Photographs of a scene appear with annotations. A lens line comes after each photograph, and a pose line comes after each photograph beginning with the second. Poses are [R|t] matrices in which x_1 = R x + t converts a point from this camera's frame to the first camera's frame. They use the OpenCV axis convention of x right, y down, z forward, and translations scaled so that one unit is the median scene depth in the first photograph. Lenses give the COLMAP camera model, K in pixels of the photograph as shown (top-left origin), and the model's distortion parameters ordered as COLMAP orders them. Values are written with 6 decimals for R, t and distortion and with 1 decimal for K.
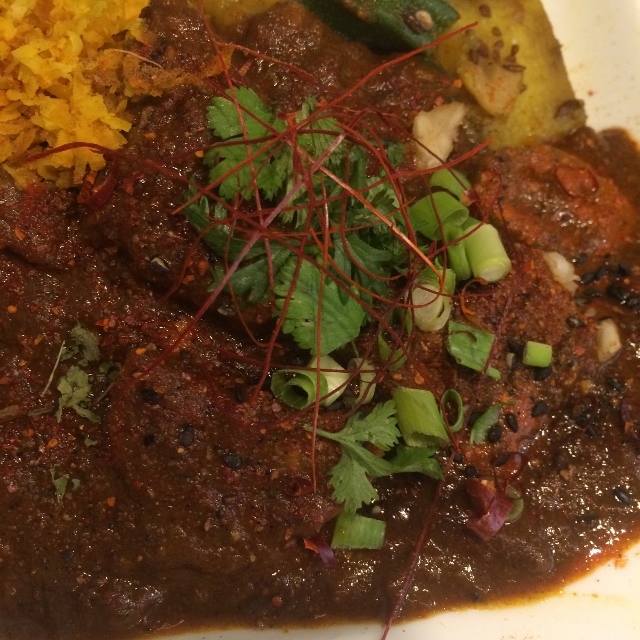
lens RADIAL K [[824.5, 0, 338.2], [0, 824.5, 312.9], [0, 0, 1]] dist [0.033703, 0.000000]
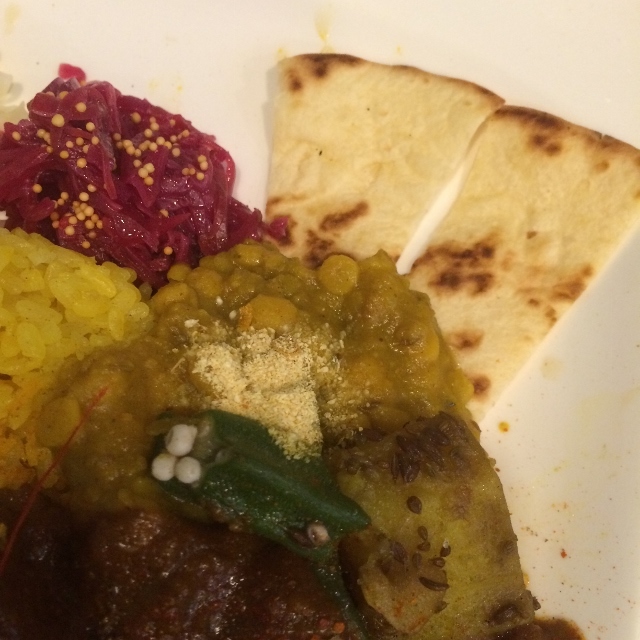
lens RADIAL K [[824.5, 0, 322.1], [0, 824.5, 320.2], [0, 0, 1]] dist [0.033703, 0.000000]
pose [[0.964991, 0.216520, -0.148025, 0.171019], [-0.195801, 0.970206, 0.142697, -0.630466], [0.174512, -0.108718, 0.978635, 0.230416]]
